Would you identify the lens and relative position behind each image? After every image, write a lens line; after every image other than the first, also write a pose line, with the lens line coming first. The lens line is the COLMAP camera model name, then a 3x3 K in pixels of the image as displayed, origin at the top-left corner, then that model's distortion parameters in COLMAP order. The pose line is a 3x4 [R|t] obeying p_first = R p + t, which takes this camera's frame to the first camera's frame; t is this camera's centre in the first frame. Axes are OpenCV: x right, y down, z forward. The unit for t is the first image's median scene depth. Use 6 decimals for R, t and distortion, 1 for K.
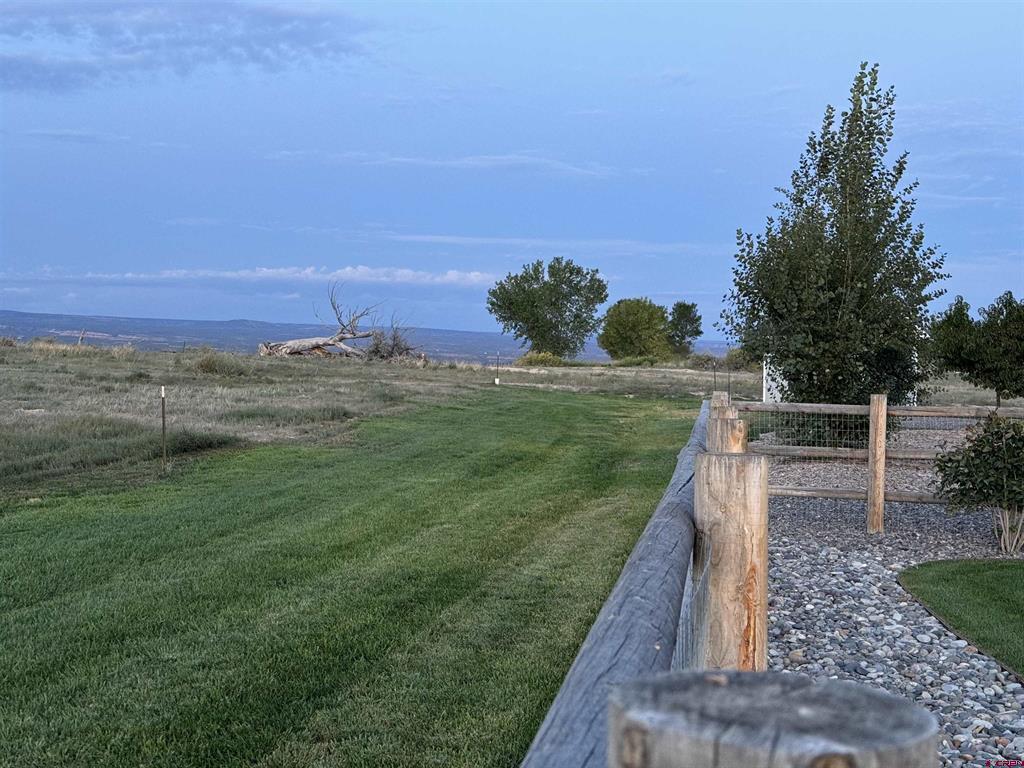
lens RADIAL K [[1432.3, 0, 512.0], [0, 1432.3, 383.5], [0, 0, 1]] dist [-0.003575, 0.000000]
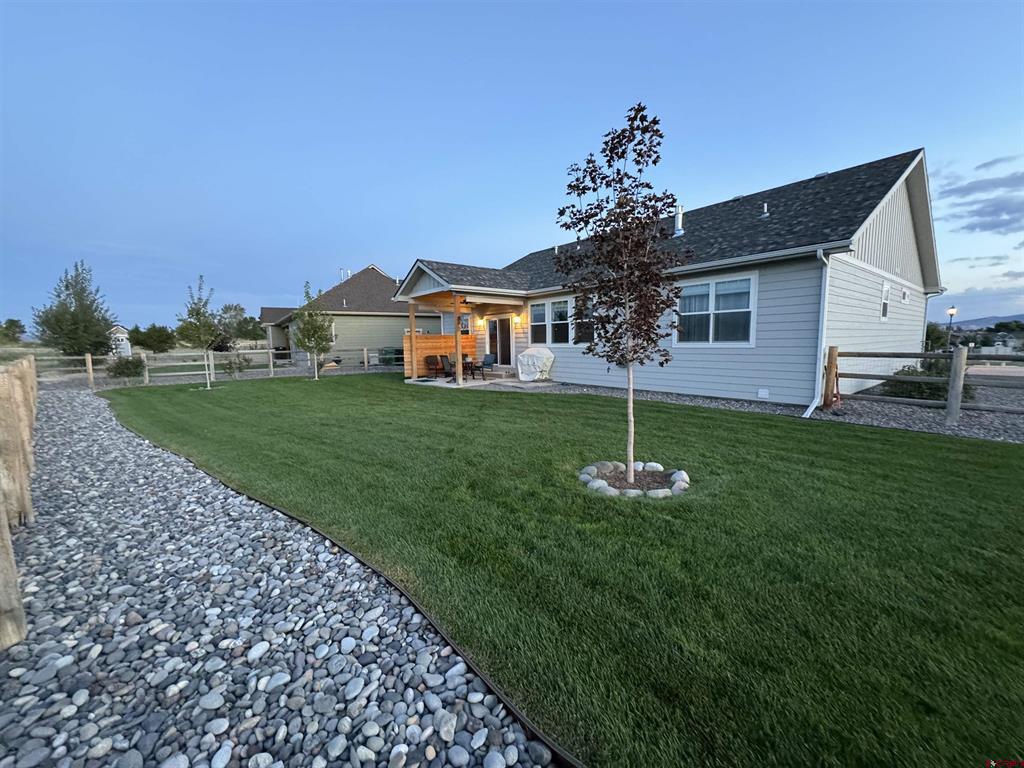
lens RADIAL K [[410.2, 0, 513.0], [0, 410.2, 387.4], [0, 0, 1]] dist [0.000743, 0.000108]
pose [[0.543921, -0.111076, 0.831752, -0.045103], [0.028084, 0.993055, 0.114251, 0.003095], [-0.838666, -0.038785, 0.543263, -0.433966]]
